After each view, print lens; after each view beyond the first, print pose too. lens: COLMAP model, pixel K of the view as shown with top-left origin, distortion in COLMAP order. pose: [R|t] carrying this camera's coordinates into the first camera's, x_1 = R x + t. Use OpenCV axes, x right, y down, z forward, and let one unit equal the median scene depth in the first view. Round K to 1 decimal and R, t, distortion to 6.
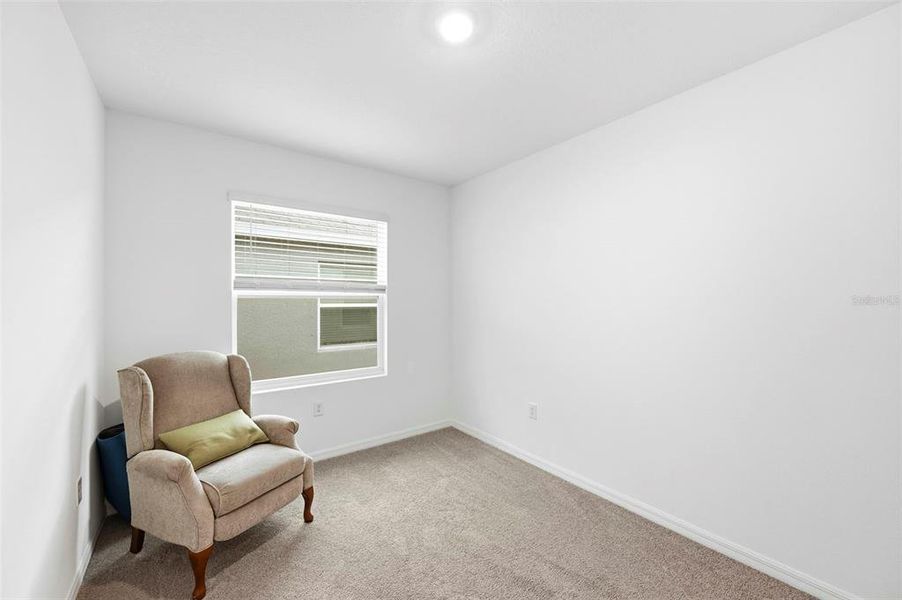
lens RADIAL K [[357.6, 0, 452.1], [0, 357.6, 299.0], [0, 0, 1]] dist [-0.001854, -0.000137]
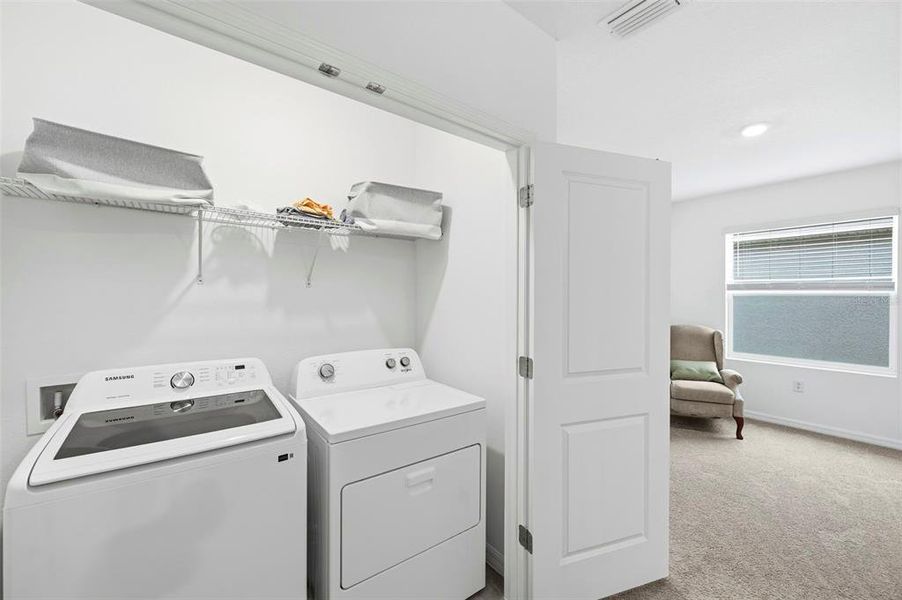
lens RADIAL K [[357.6, 0, 452.1], [0, 357.6, 299.0], [0, 0, 1]] dist [-0.001854, -0.000137]
pose [[0.023289, 0.015642, -0.999606, 1.032546], [0.003261, 0.999871, 0.015722, -0.019056], [0.999723, -0.003625, 0.023235, -0.273531]]
